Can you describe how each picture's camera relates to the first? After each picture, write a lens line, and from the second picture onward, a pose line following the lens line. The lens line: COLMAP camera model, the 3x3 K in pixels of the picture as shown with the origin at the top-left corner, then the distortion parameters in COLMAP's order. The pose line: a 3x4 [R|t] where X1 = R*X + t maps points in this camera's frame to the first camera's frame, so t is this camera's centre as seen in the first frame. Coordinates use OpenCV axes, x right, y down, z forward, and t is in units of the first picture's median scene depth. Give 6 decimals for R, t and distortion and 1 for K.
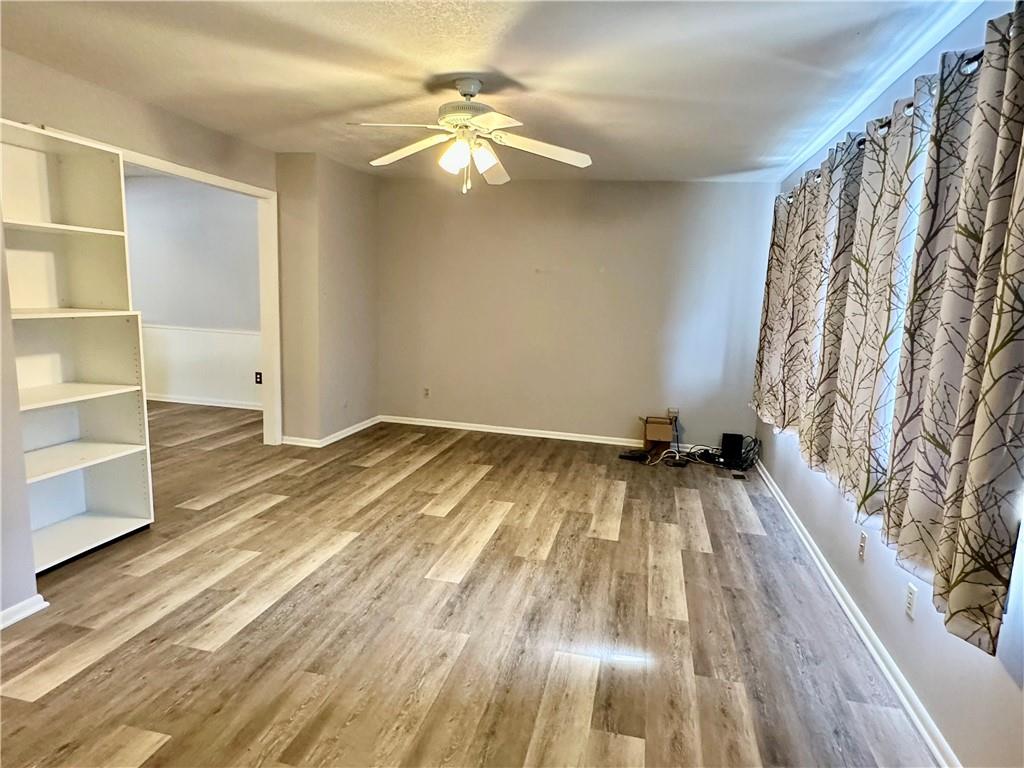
lens RADIAL K [[612.0, 0, 516.4], [0, 612.0, 389.2], [0, 0, 1]] dist [-0.004702, 0.003872]
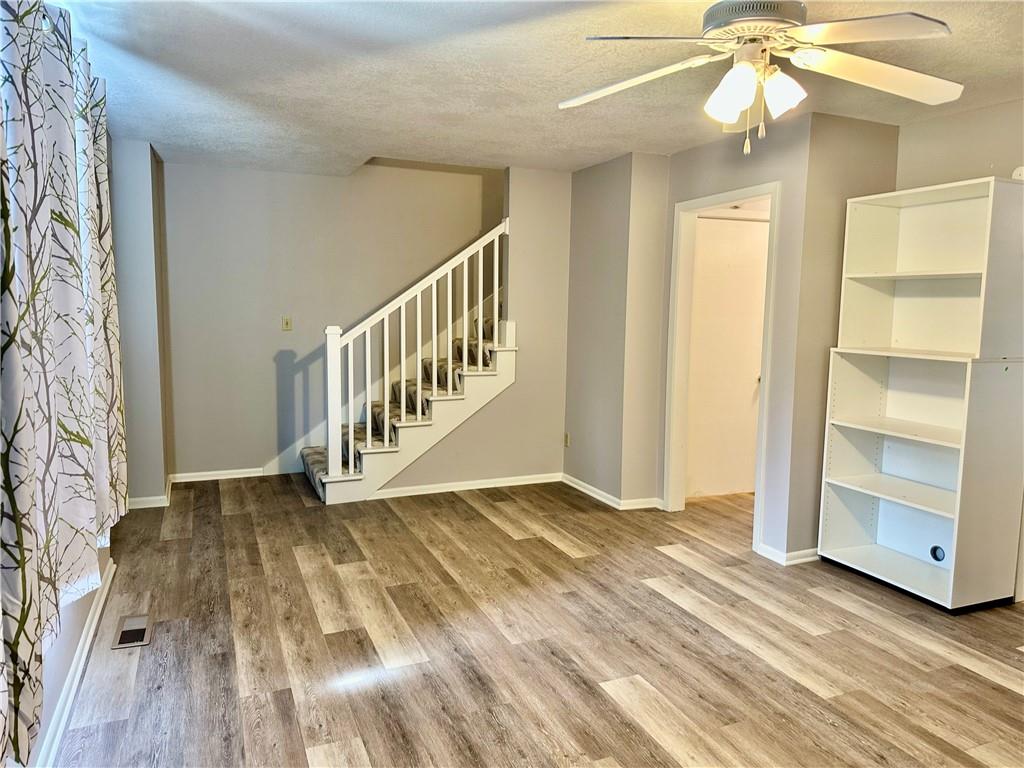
lens RADIAL K [[721.2, 0, 517.3], [0, 721.2, 371.3], [0, 0, 1]] dist [0.073021, -0.091618]
pose [[-0.808765, -0.001537, -0.588131, 0.491199], [-0.143408, 0.970329, 0.194671, -0.216565], [0.570381, 0.241785, -0.784988, 1.431471]]
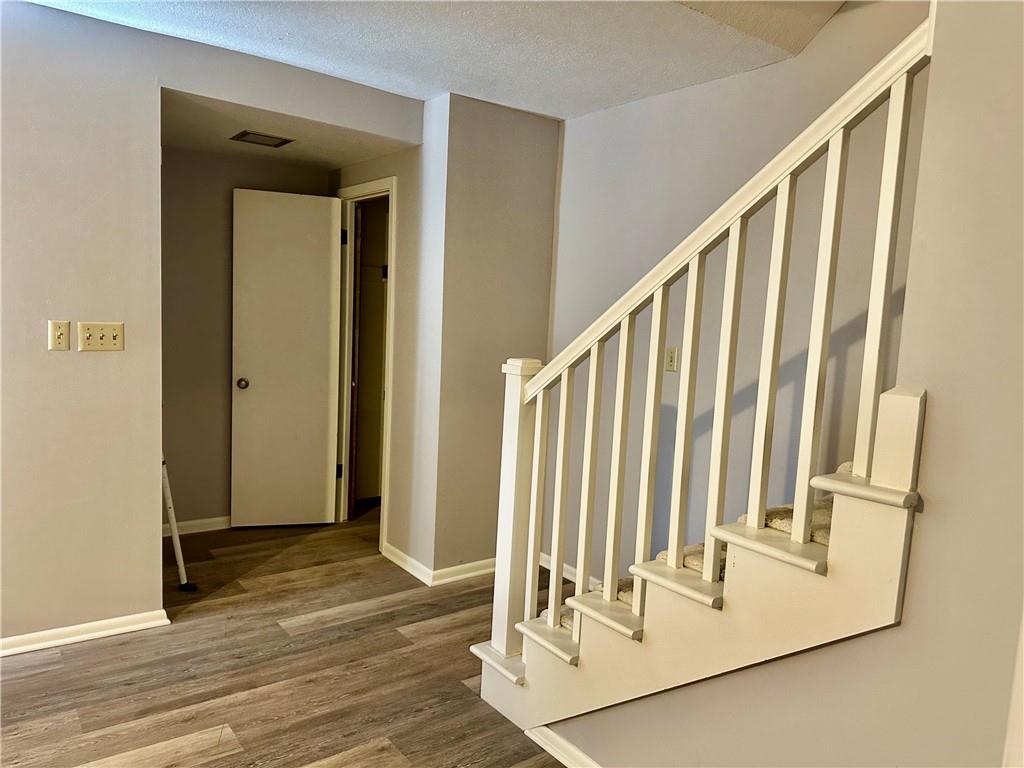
lens RADIAL K [[721.2, 0, 515.1], [0, 721.2, 382.3], [0, 0, 1]] dist [0.073021, -0.091618]
pose [[-0.759761, -0.146828, 0.633408, -0.604344], [0.018004, 0.969045, 0.246226, -0.117957], [-0.649954, 0.198477, -0.733599, 0.536964]]
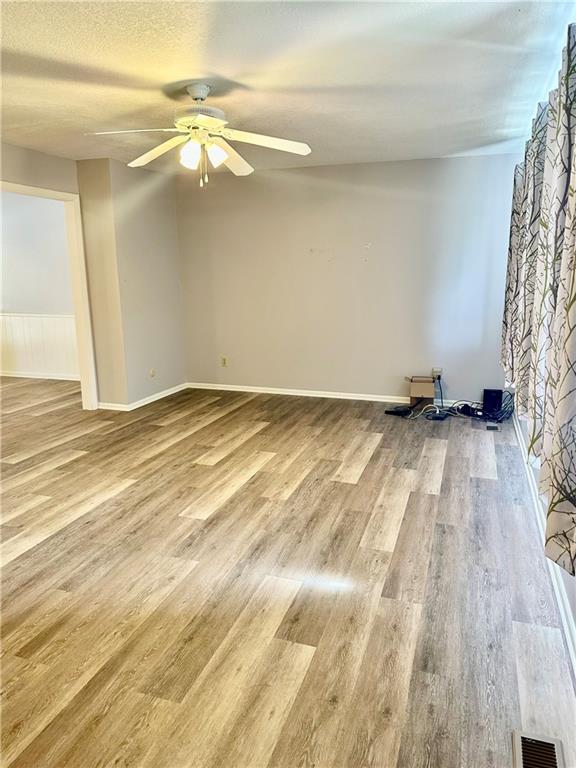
lens RADIAL K [[540.9, 0, 287.7], [0, 540.9, 381.7], [0, 0, 1]] dist [0.073021, -0.091618]
pose [[0.992799, -0.031627, -0.115538, 0.178402], [0.036679, 0.998450, 0.041866, 0.008745], [0.114035, -0.045802, 0.992420, -0.019657]]
